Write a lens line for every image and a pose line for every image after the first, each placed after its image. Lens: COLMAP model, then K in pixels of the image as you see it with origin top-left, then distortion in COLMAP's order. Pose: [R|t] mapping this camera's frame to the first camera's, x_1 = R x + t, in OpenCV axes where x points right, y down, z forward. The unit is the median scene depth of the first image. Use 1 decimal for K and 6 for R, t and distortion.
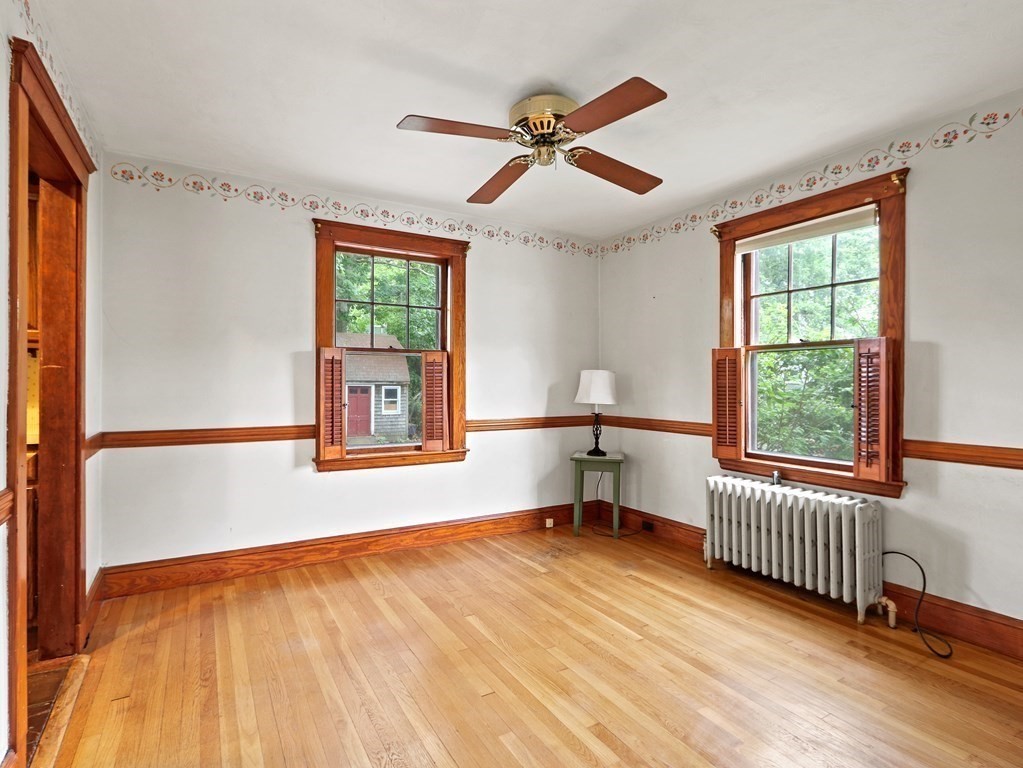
lens RADIAL K [[537.1, 0, 507.3], [0, 537.1, 384.6], [0, 0, 1]] dist [0.005582, 0.000803]
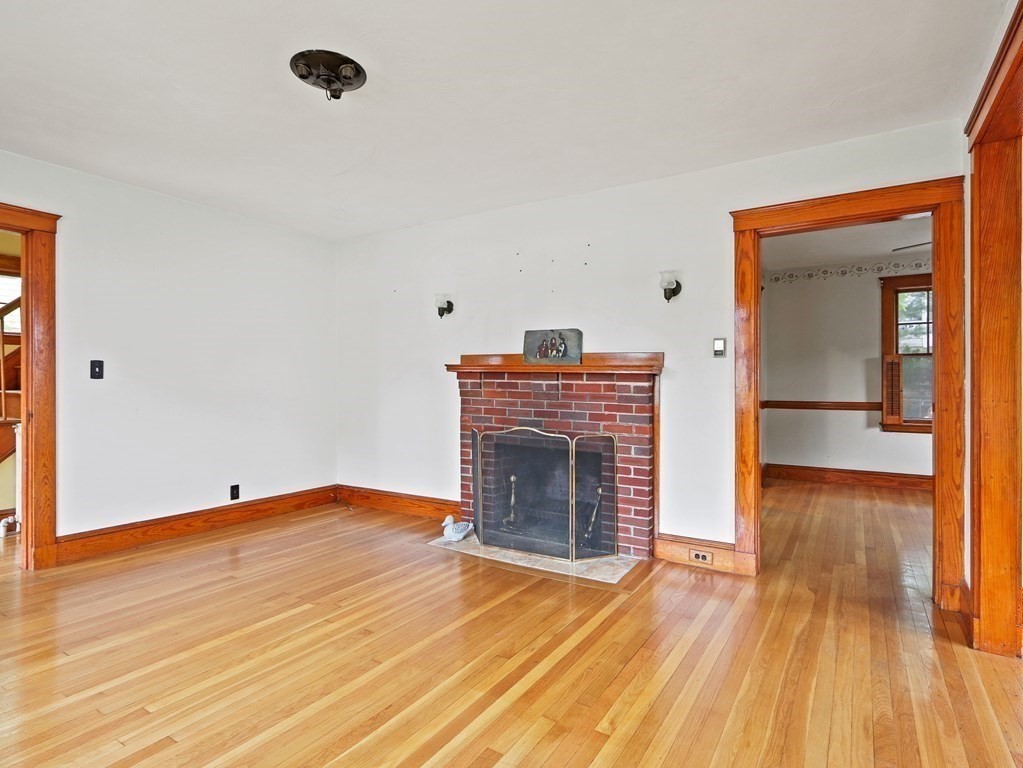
lens RADIAL K [[537.1, 0, 507.3], [0, 537.1, 384.6], [0, 0, 1]] dist [0.005582, 0.000803]
pose [[0.445011, 0.008386, -0.895486, 0.613451], [0.004624, 0.999921, 0.011662, -0.003933], [0.895513, -0.009330, 0.444937, -0.761822]]
